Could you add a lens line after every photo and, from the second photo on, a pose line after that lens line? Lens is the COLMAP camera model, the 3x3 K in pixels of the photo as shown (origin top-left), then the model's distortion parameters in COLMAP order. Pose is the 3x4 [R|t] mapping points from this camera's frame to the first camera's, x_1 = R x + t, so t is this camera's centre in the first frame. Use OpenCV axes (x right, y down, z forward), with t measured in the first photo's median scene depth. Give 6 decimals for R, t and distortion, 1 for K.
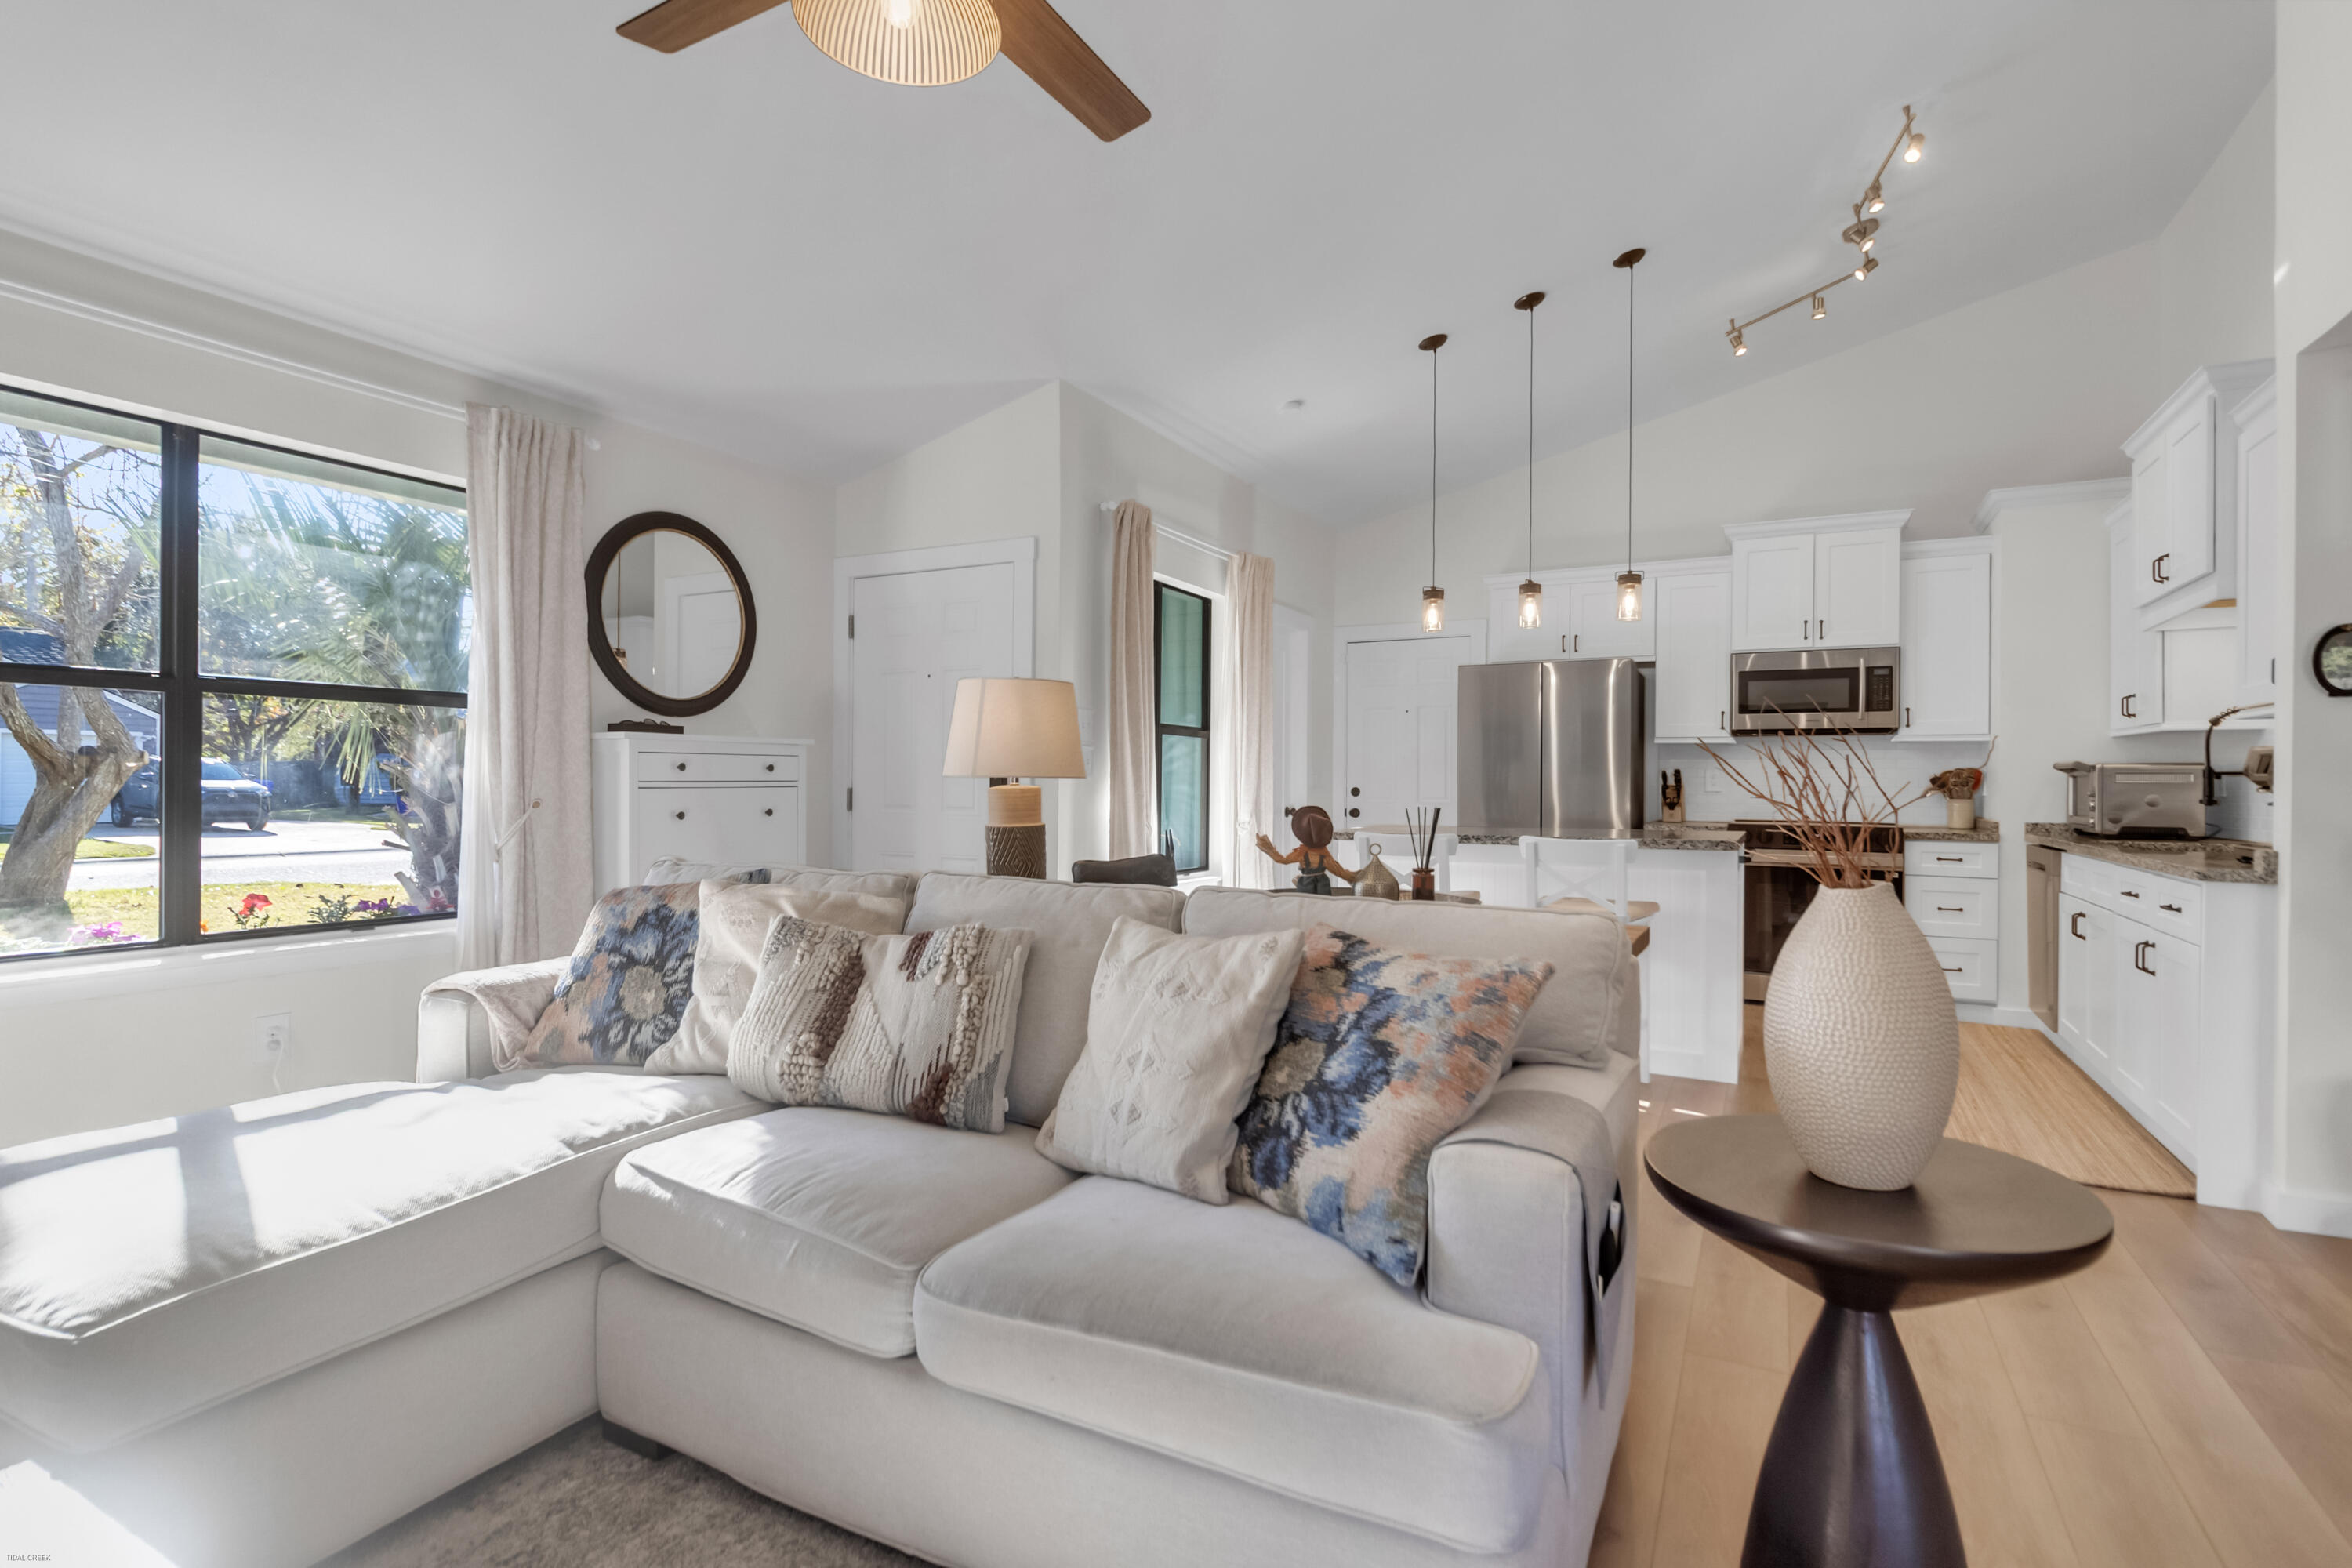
lens RADIAL K [[1121.2, 0, 1170.2], [0, 1121.2, 790.9], [0, 0, 1]] dist [-0.001565, 0.002108]
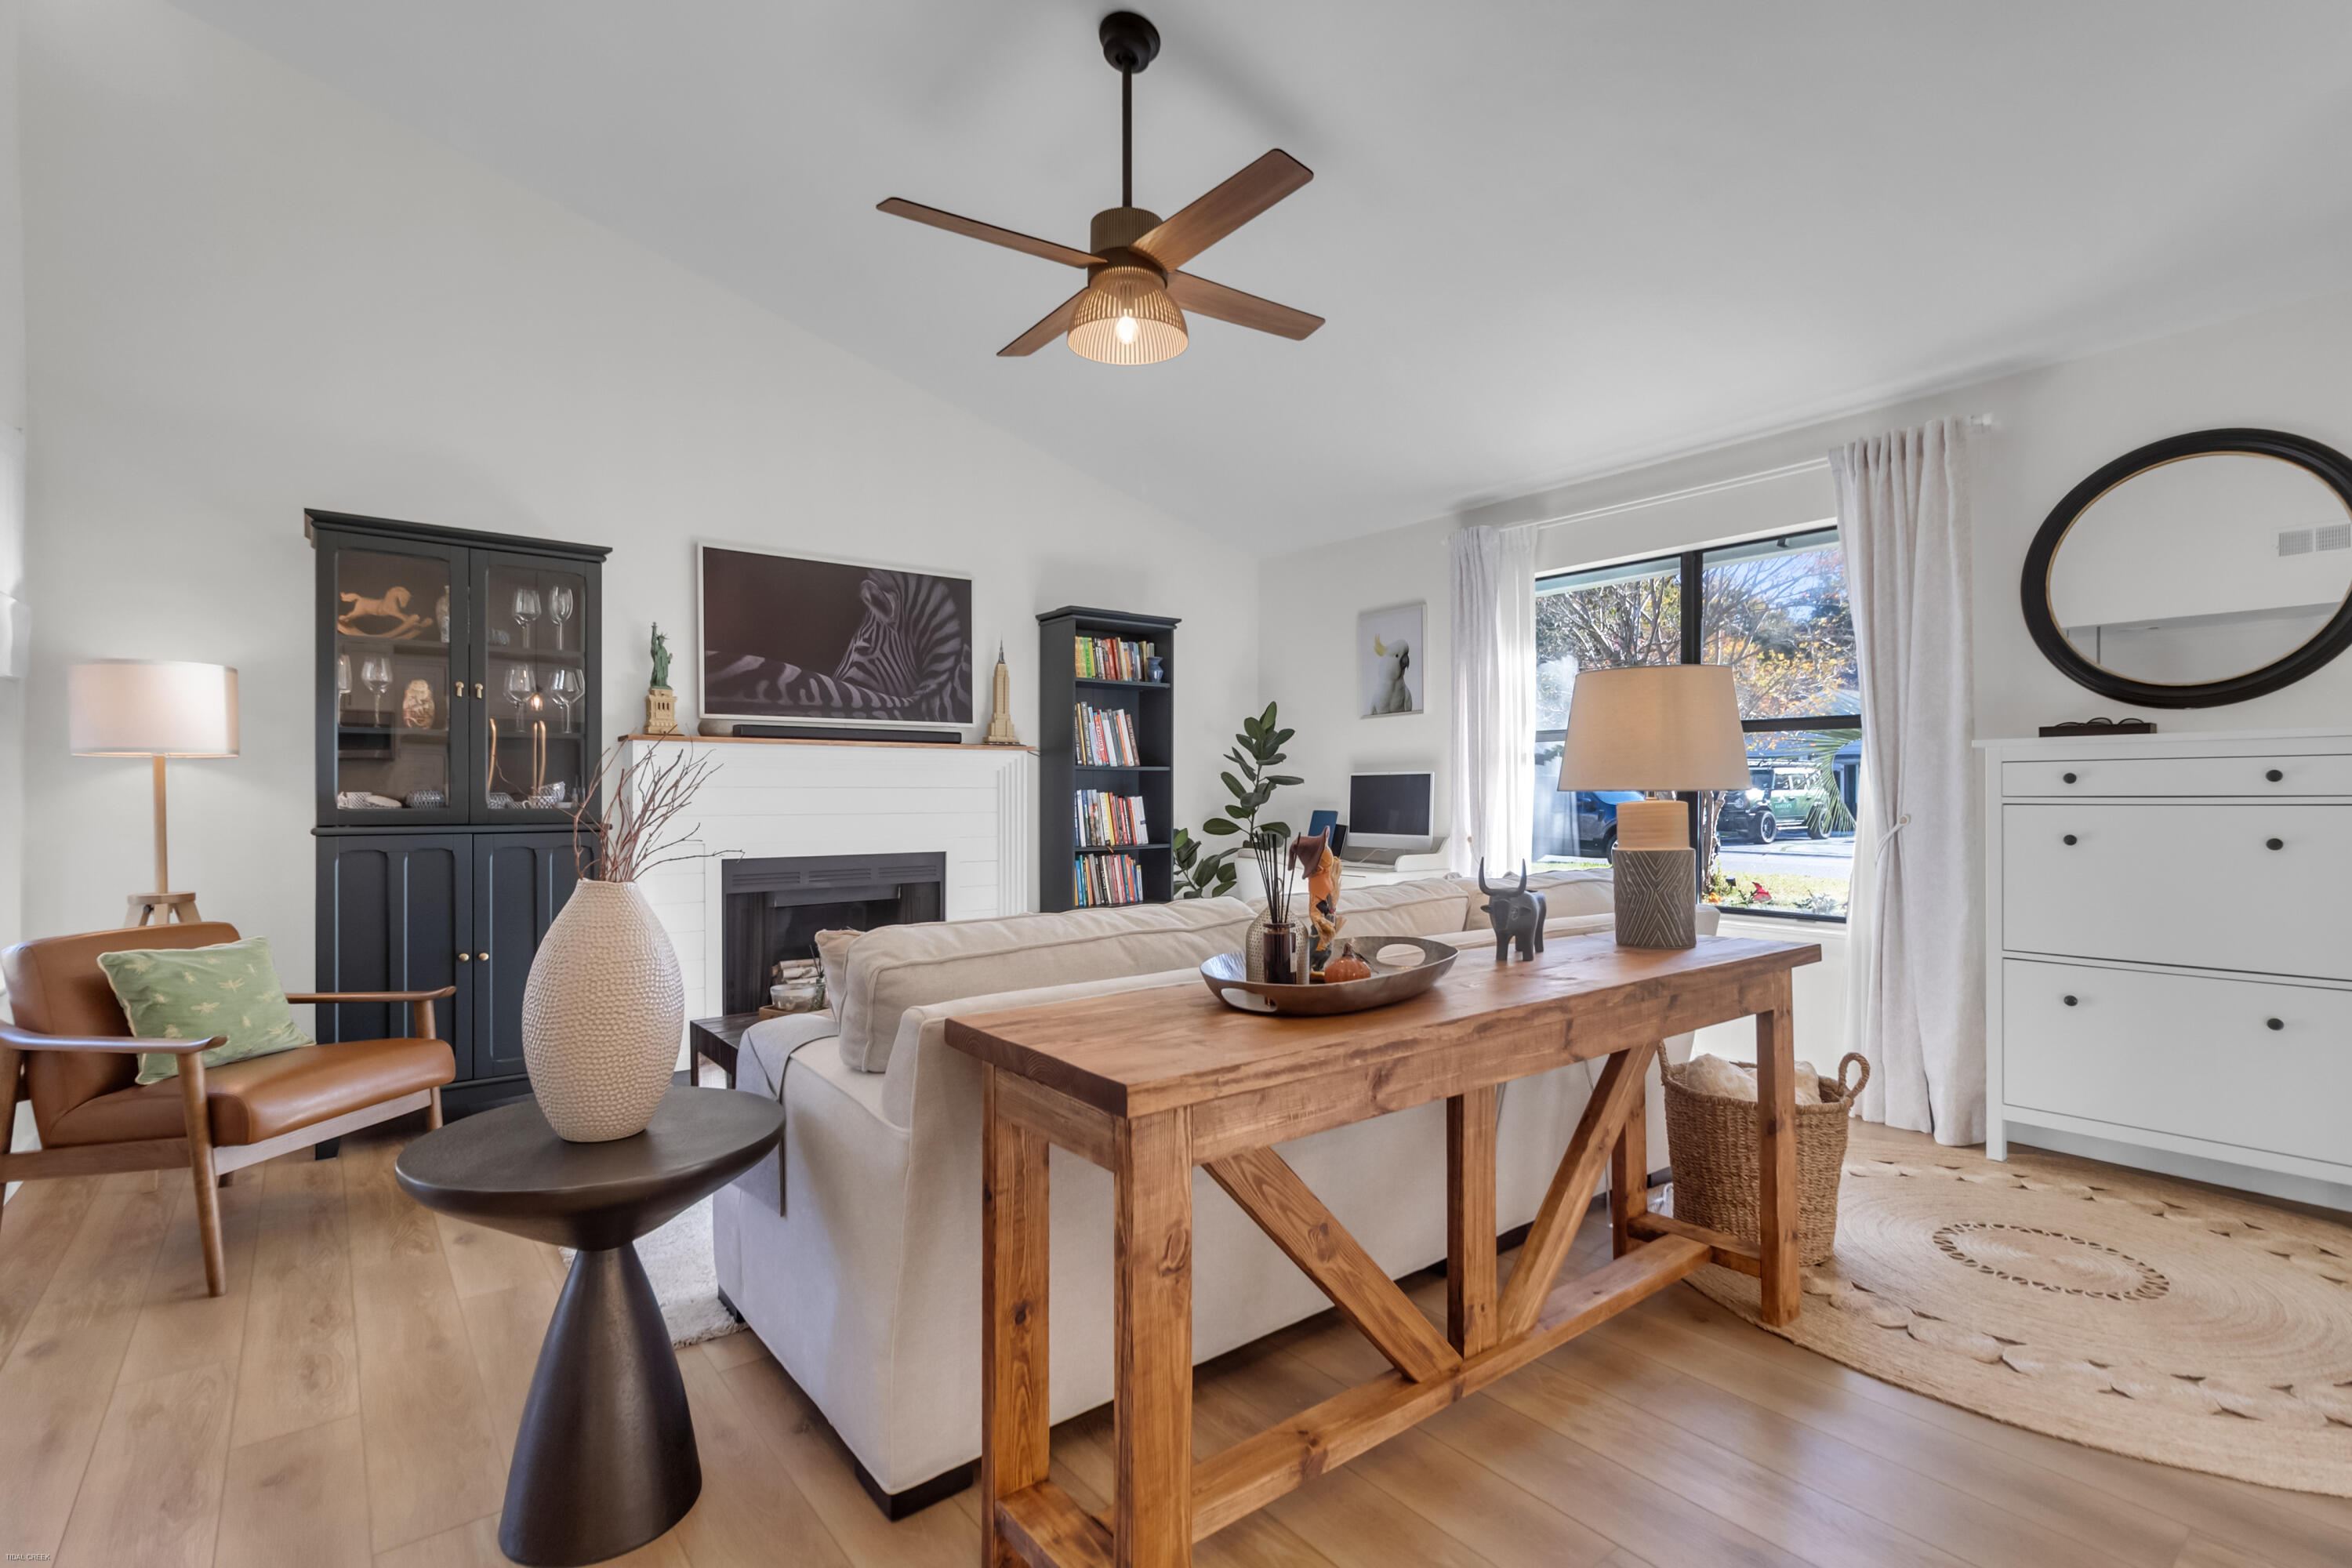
lens RADIAL K [[1094.9, 0, 1170.1], [0, 1094.9, 779.9], [0, 0, 1]] dist [-0.003278, 0.002160]
pose [[-0.404819, -0.015882, -0.914259, 0.419359], [-0.009656, 0.999868, -0.013094, -0.002971], [0.914346, 0.003527, -0.404919, 0.590519]]
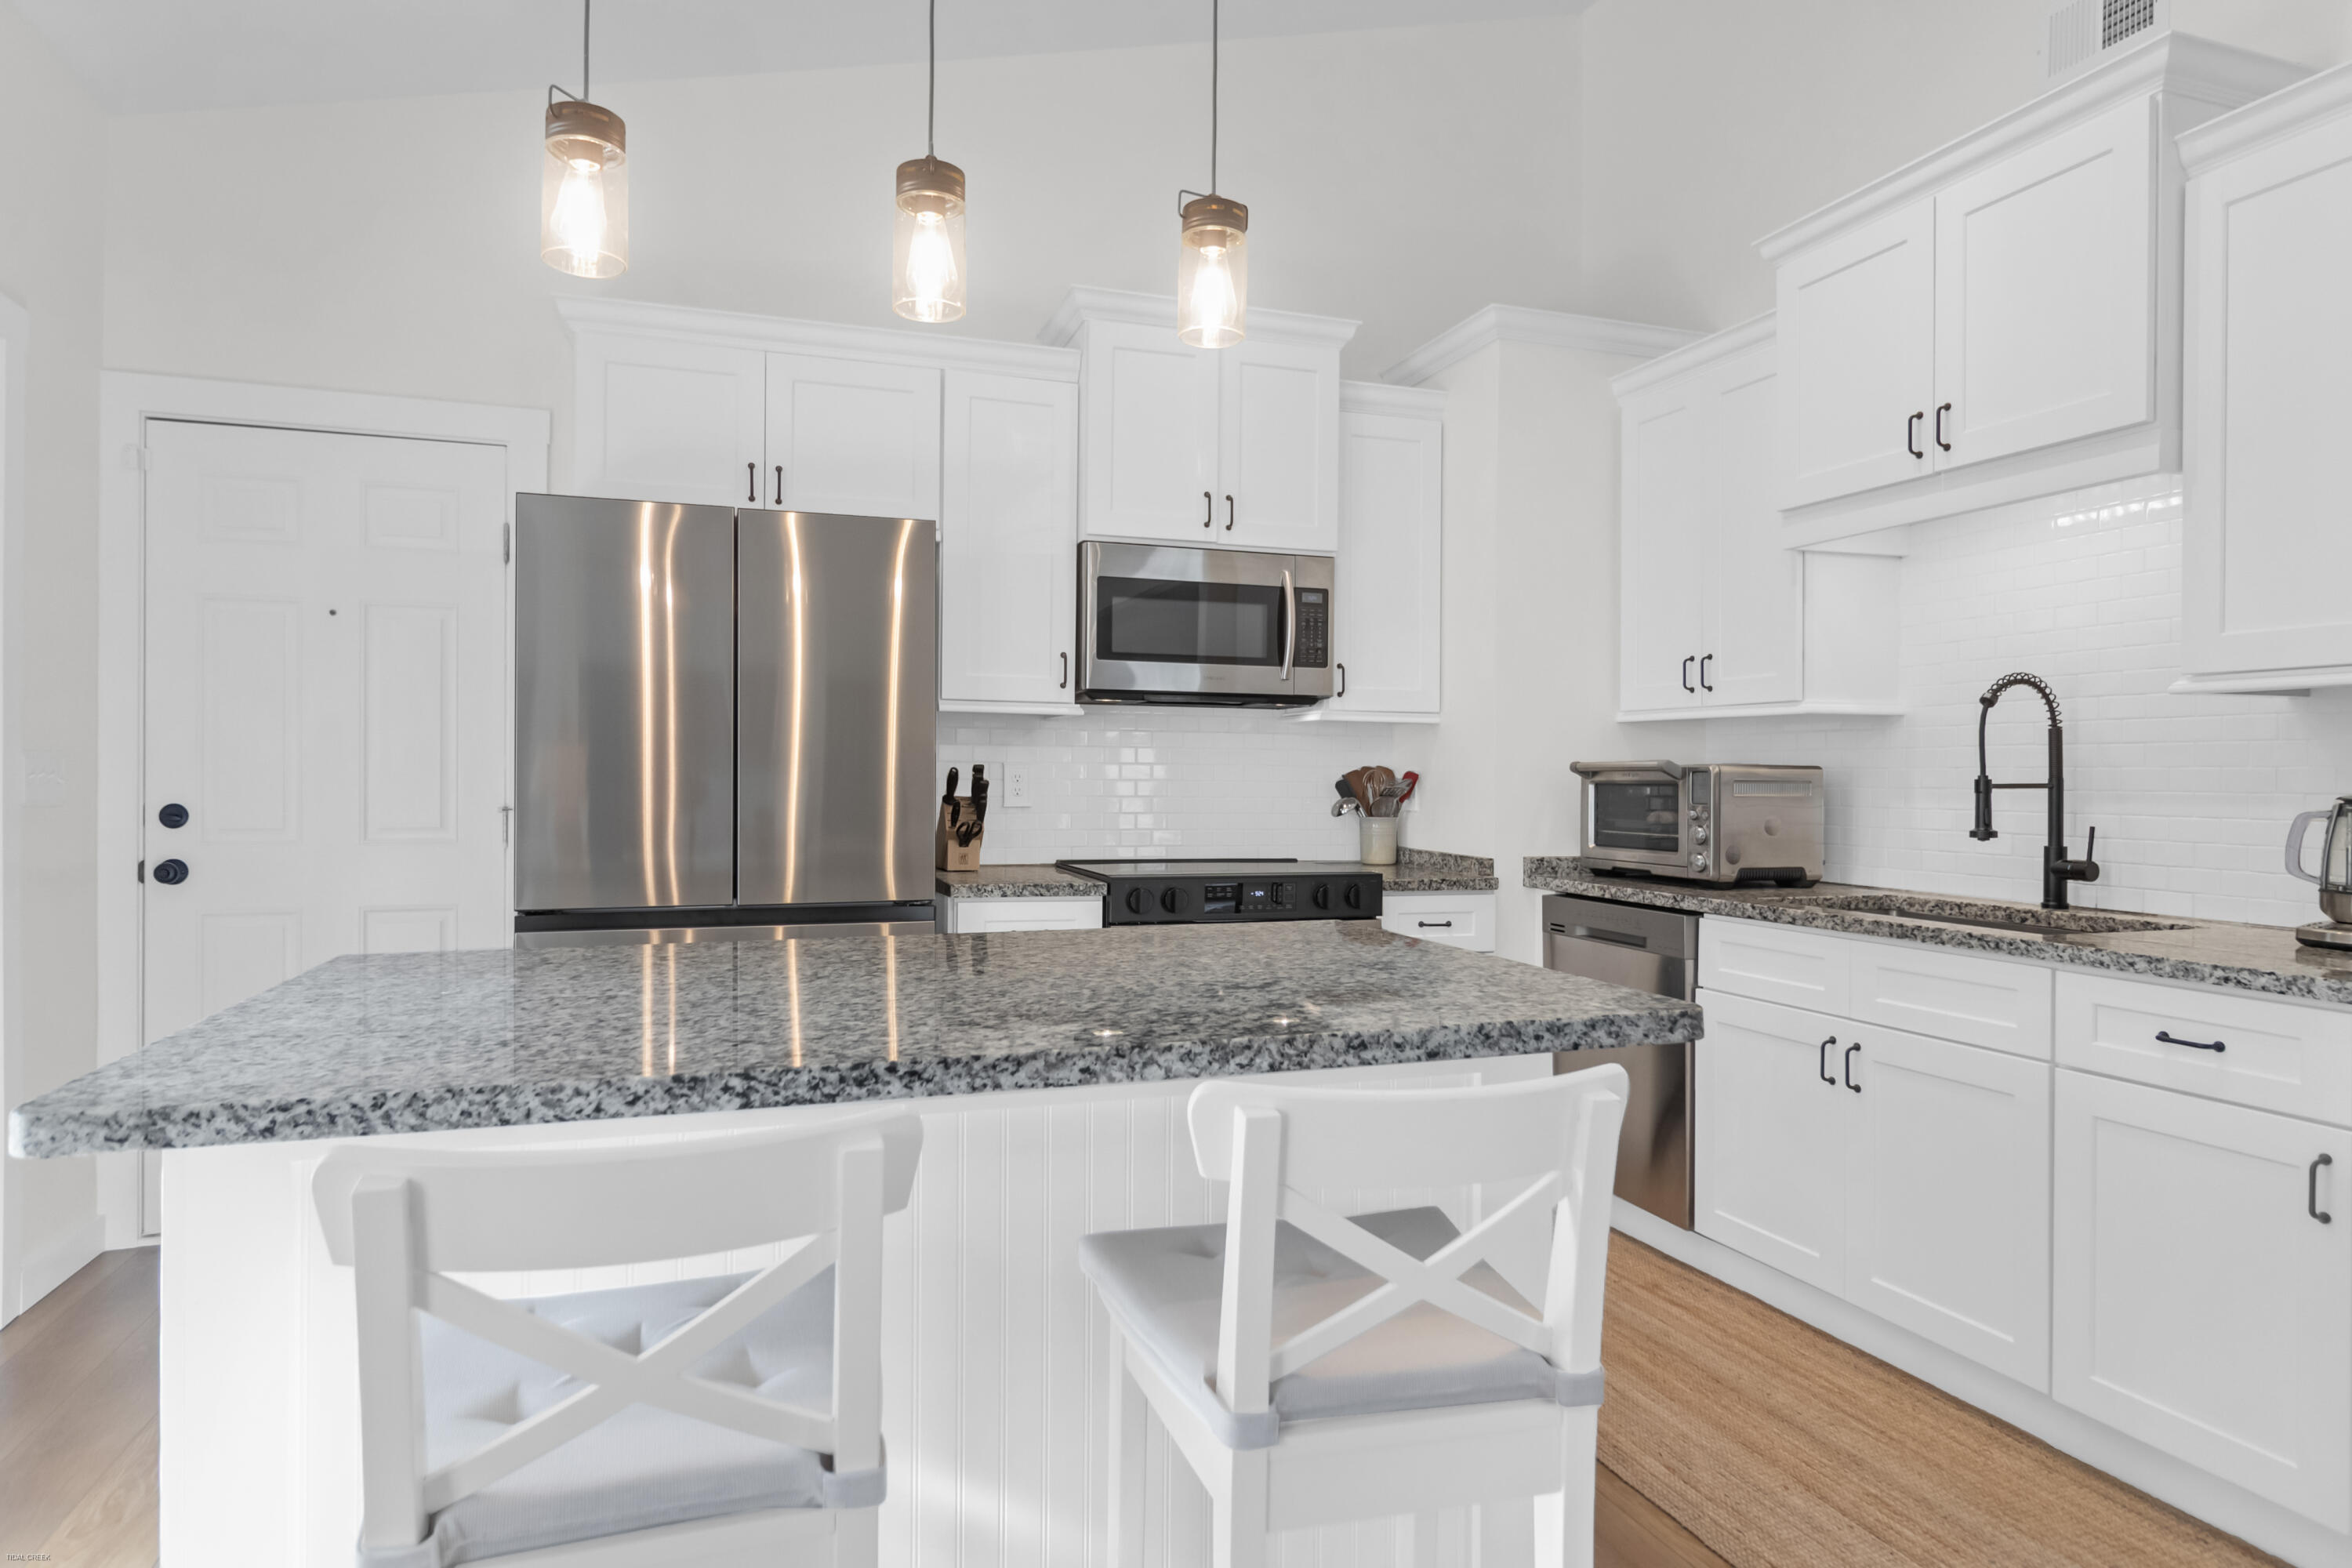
lens RADIAL K [[1366.7, 0, 1186.3], [0, 1366.7, 781.6], [0, 0, 1]] dist [0.004358, -0.004480]
pose [[0.680976, -0.004209, 0.732293, 0.089630], [0.002117, 0.999991, 0.003779, -0.017504], [-0.732302, -0.001024, 0.680979, 0.649369]]
